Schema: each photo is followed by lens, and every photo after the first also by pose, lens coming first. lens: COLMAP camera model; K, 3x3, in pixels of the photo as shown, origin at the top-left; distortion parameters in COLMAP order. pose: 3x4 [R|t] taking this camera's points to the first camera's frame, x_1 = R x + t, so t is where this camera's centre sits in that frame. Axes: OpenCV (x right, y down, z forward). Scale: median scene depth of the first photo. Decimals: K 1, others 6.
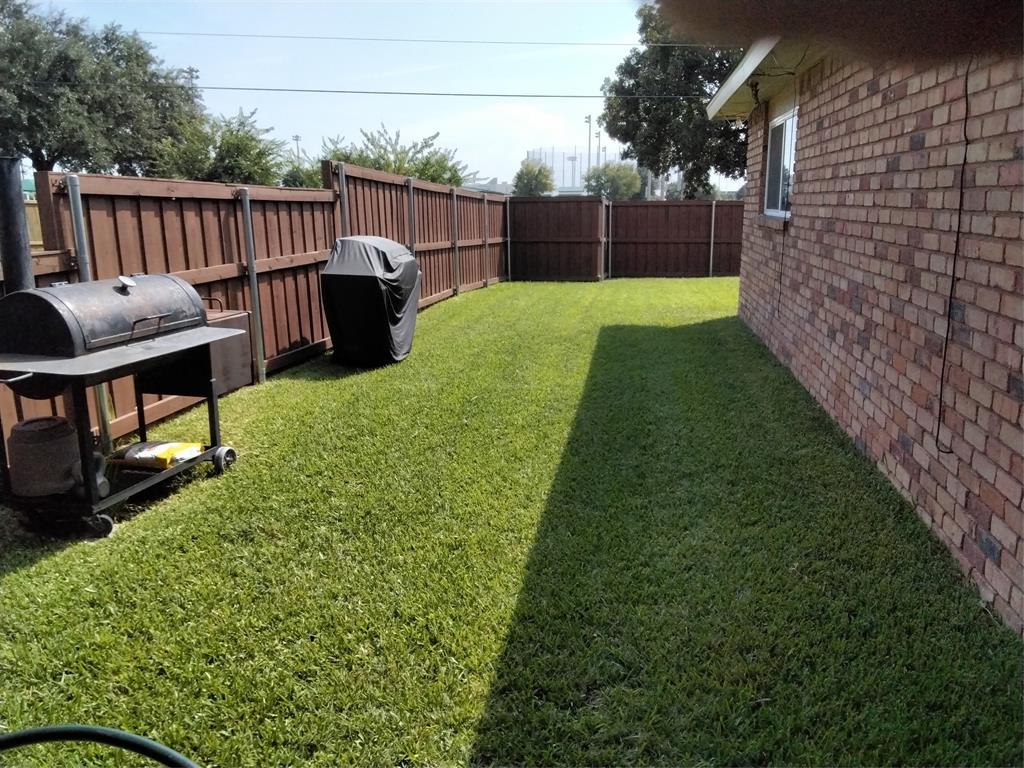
lens RADIAL K [[813.8, 0, 510.1], [0, 813.8, 385.4], [0, 0, 1]] dist [0.031366, -0.003951]
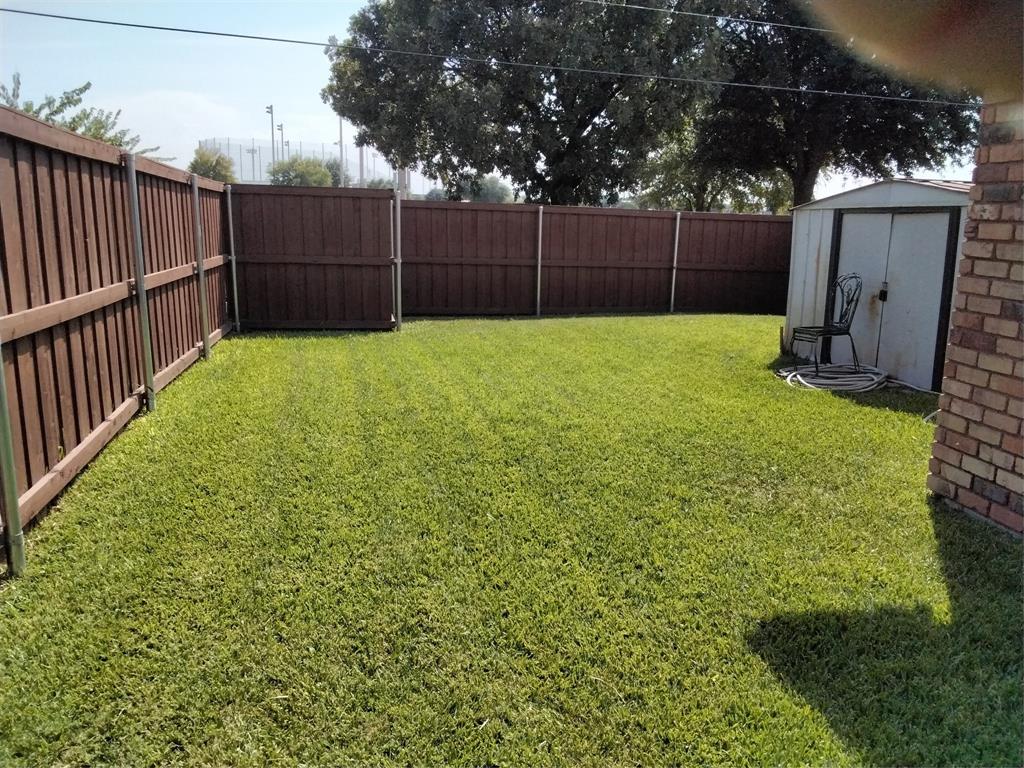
lens RADIAL K [[813.8, 0, 509.0], [0, 813.8, 386.7], [0, 0, 1]] dist [0.031366, -0.003951]
pose [[0.931773, -0.042874, 0.360501, -0.019633], [0.042015, 0.999065, 0.010223, -0.052843], [-0.360603, 0.005621, 0.932703, 0.239491]]
